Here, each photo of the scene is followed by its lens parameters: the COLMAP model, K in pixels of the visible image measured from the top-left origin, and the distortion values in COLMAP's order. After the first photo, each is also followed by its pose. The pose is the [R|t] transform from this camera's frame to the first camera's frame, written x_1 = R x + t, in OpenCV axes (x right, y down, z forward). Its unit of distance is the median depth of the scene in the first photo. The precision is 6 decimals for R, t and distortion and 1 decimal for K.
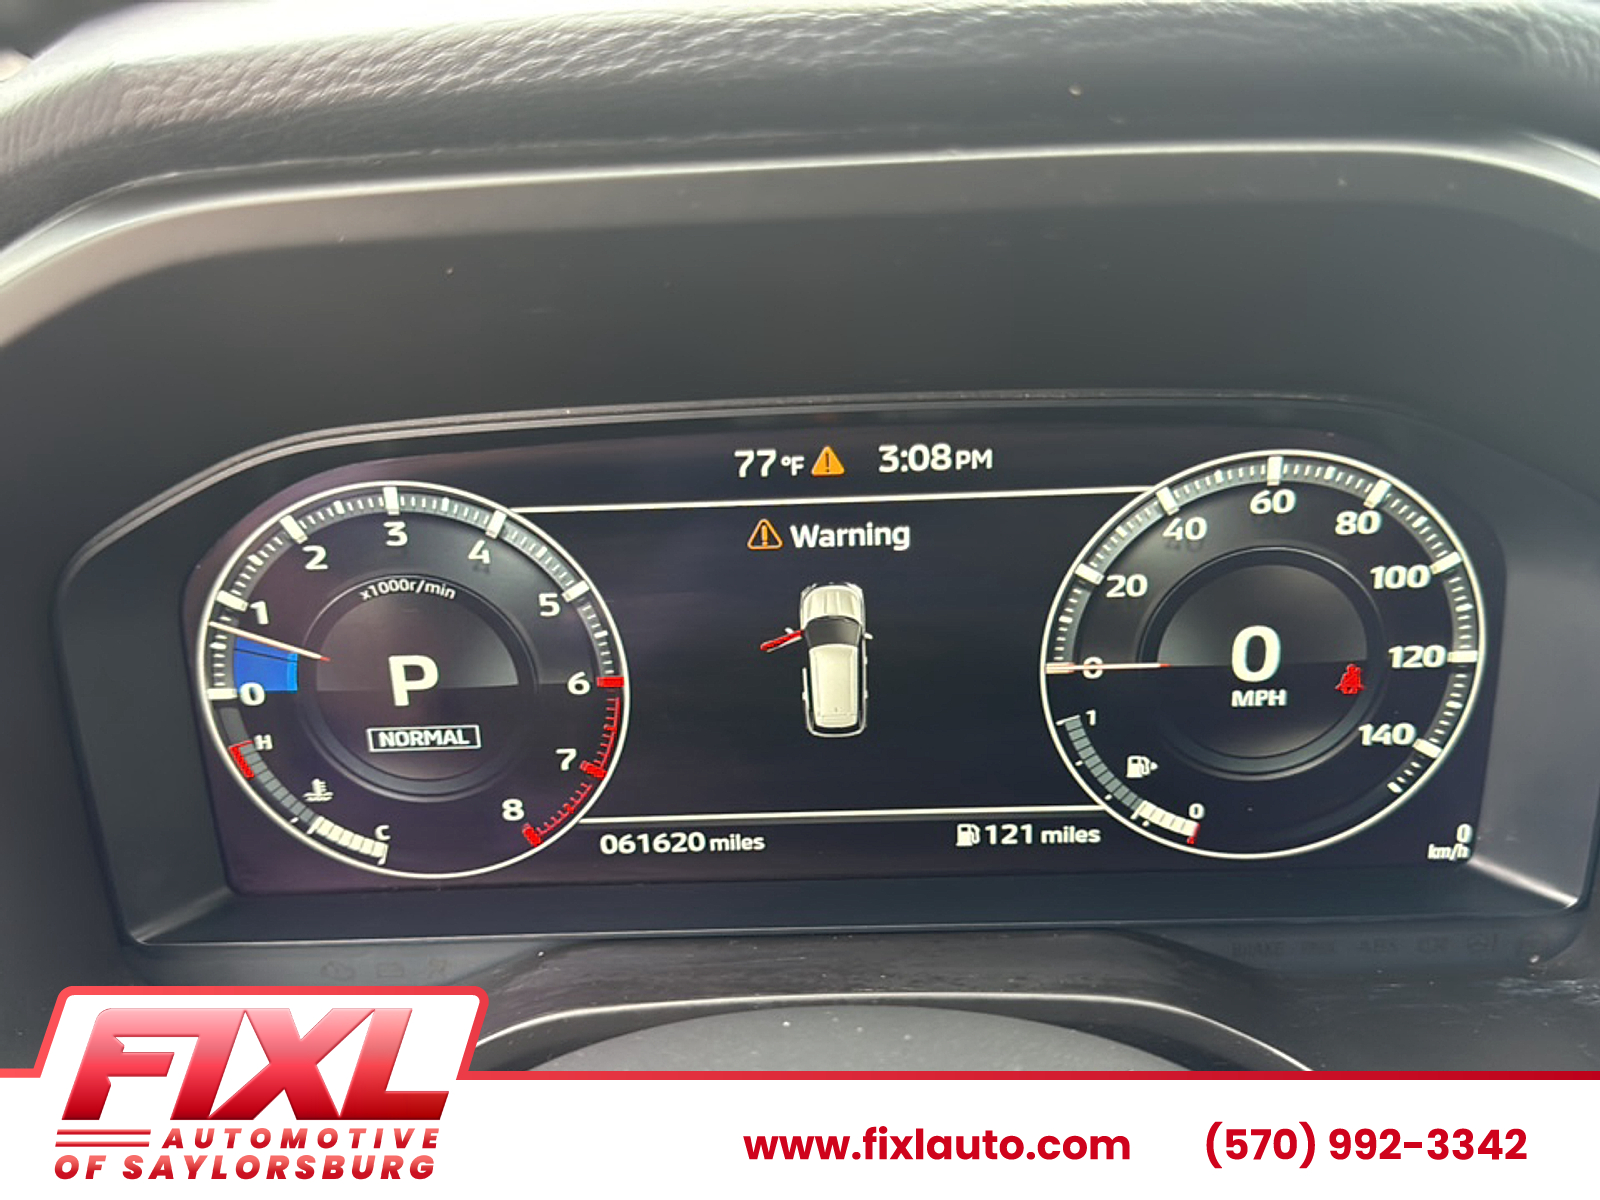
lens RADIAL K [[1415.4, 0, 801.8], [0, 1415.4, 587.4], [0, 0, 1]] dist [0.077660, -0.145991]
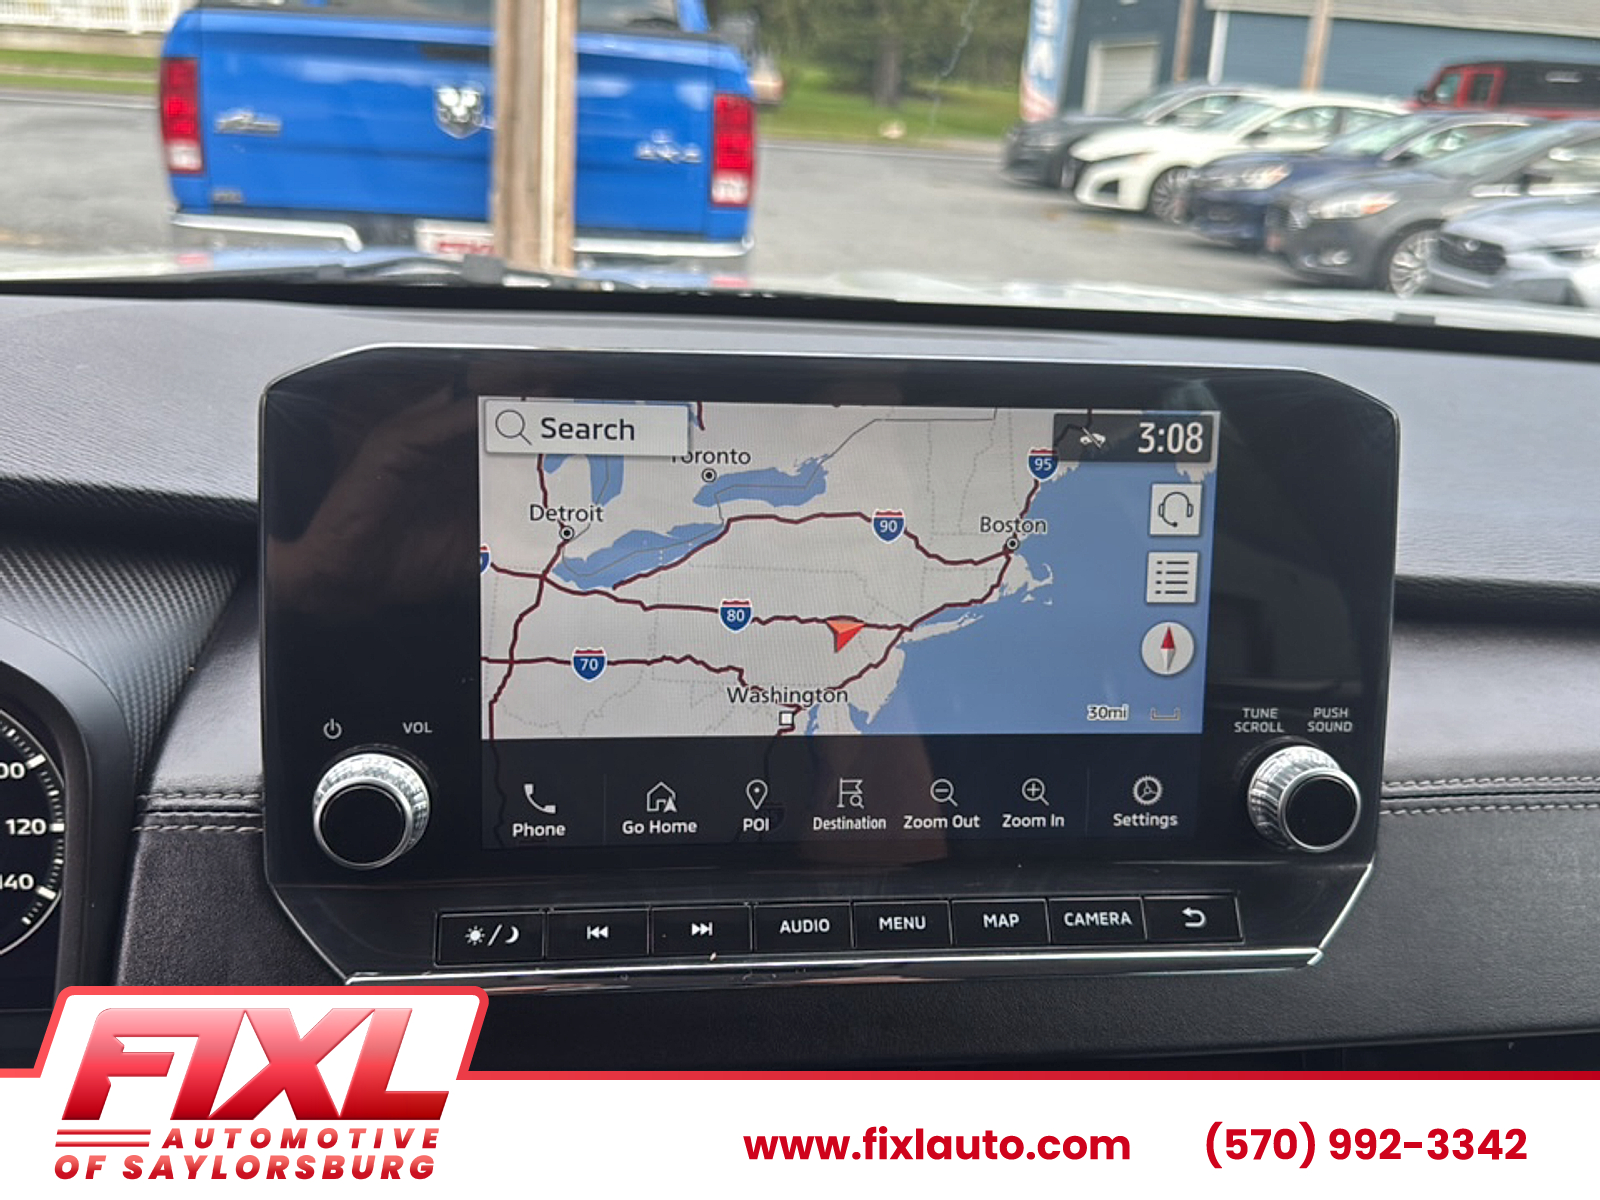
lens RADIAL K [[1415.4, 0, 800.5], [0, 1415.4, 595.9], [0, 0, 1]] dist [0.077660, -0.145991]
pose [[0.985863, 0.047541, 0.160665, 0.951982], [-0.022360, 0.987654, -0.155045, 0.024123], [-0.166053, 0.149260, 0.974755, -0.576433]]
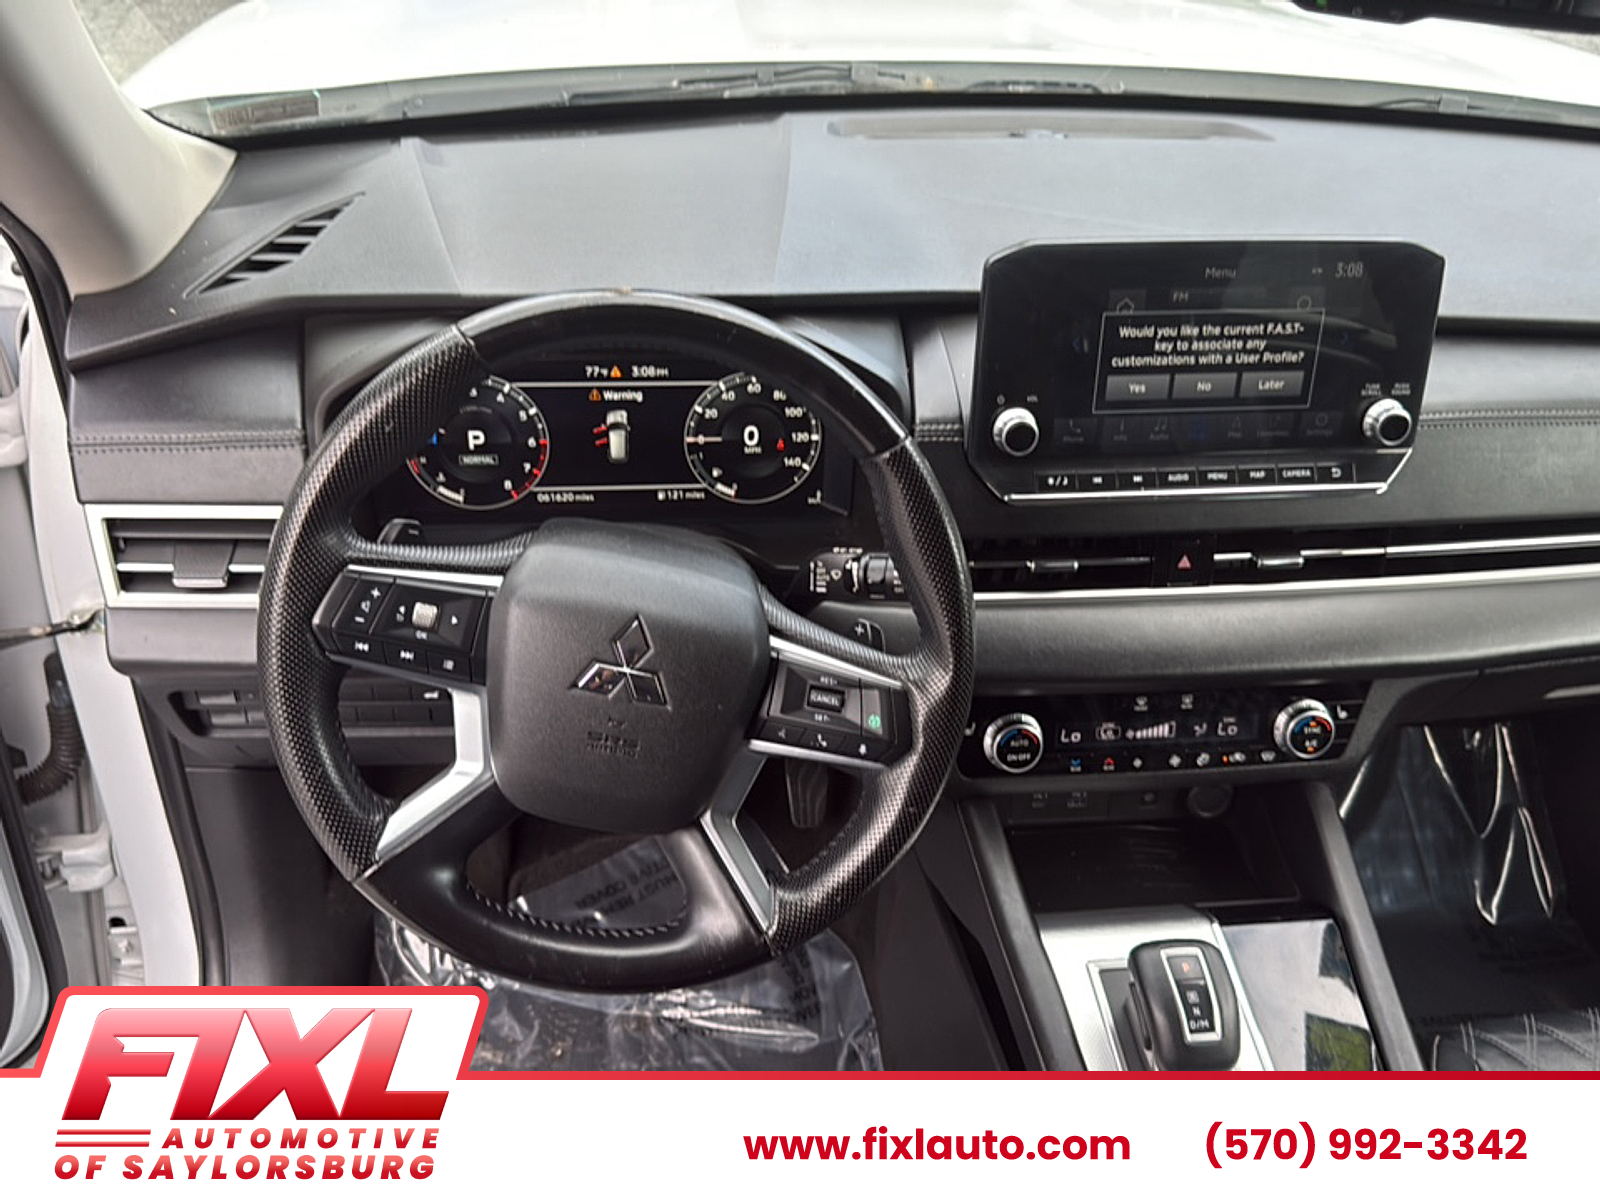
lens RADIAL K [[1415.4, 0, 806.4], [0, 1415.4, 620.6], [0, 0, 1]] dist [0.077660, -0.145991]
pose [[0.984281, -0.008058, 0.176426, -0.121033], [-0.018238, 0.988980, 0.146921, -0.012101], [-0.175666, -0.147829, 0.973287, -2.147733]]
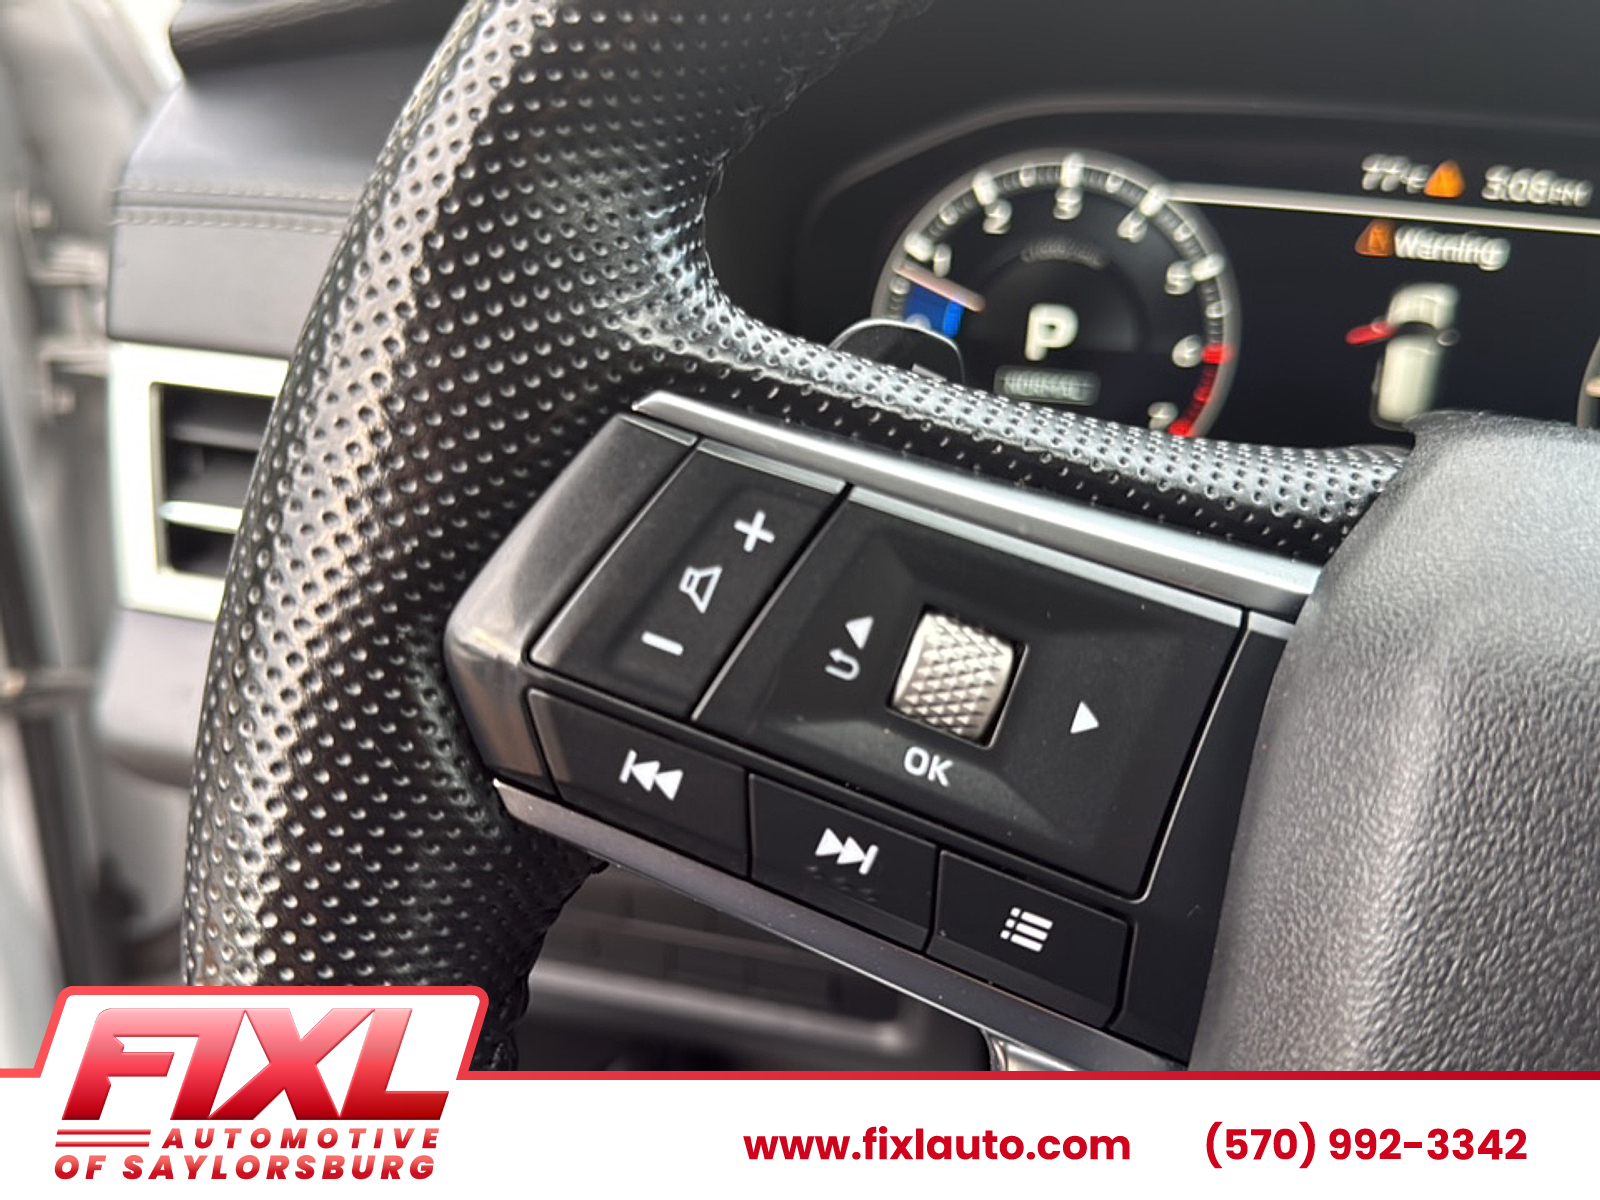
lens RADIAL K [[1493.6, 0, 814.8], [0, 1493.6, 596.5], [0, 0, 1]] dist [0.004745, 0.000000]
pose [[0.986028, 0.138122, -0.093116, -0.327007], [-0.137271, 0.990412, 0.015512, 0.301754], [0.094366, -0.002513, 0.995534, -0.303515]]
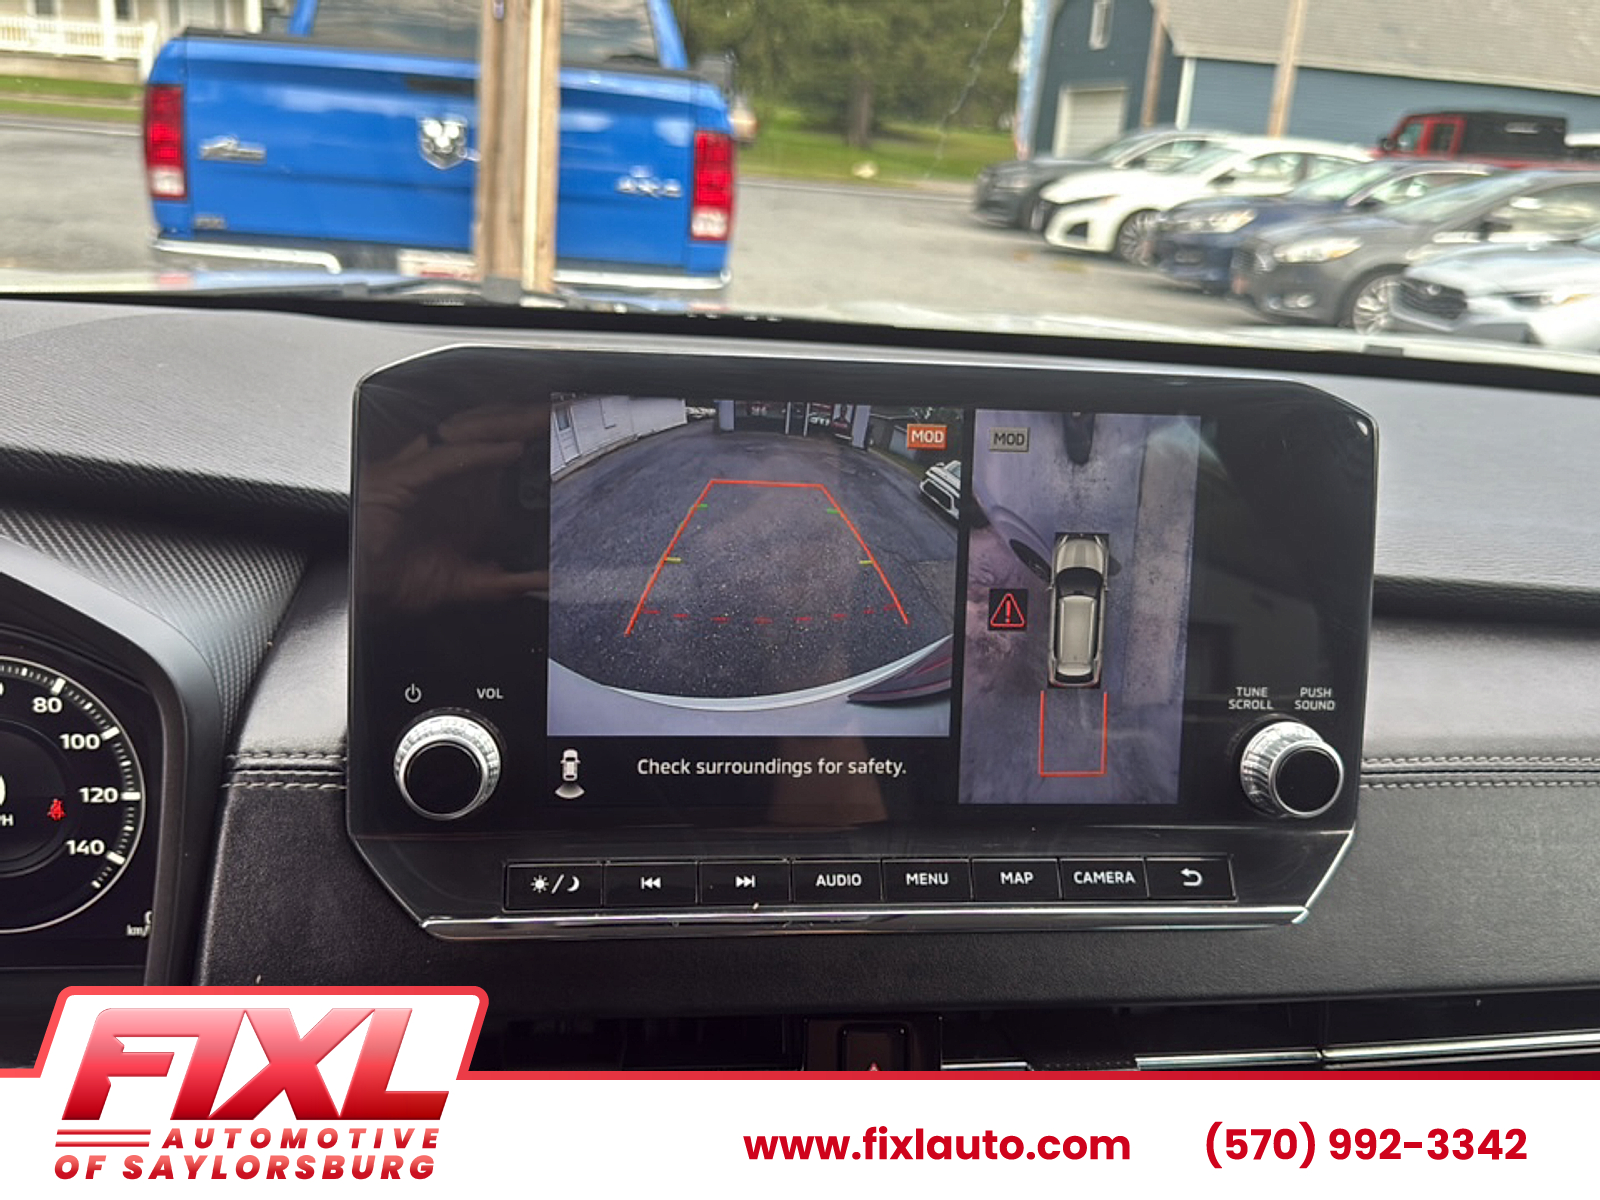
lens RADIAL K [[1415.4, 0, 796.5], [0, 1415.4, 596.5], [0, 0, 1]] dist [0.077660, -0.145991]
pose [[0.981847, 0.061836, 0.179310, 0.872350], [-0.029269, 0.983437, -0.178871, 0.091071], [-0.187401, 0.170375, 0.967395, -0.671005]]
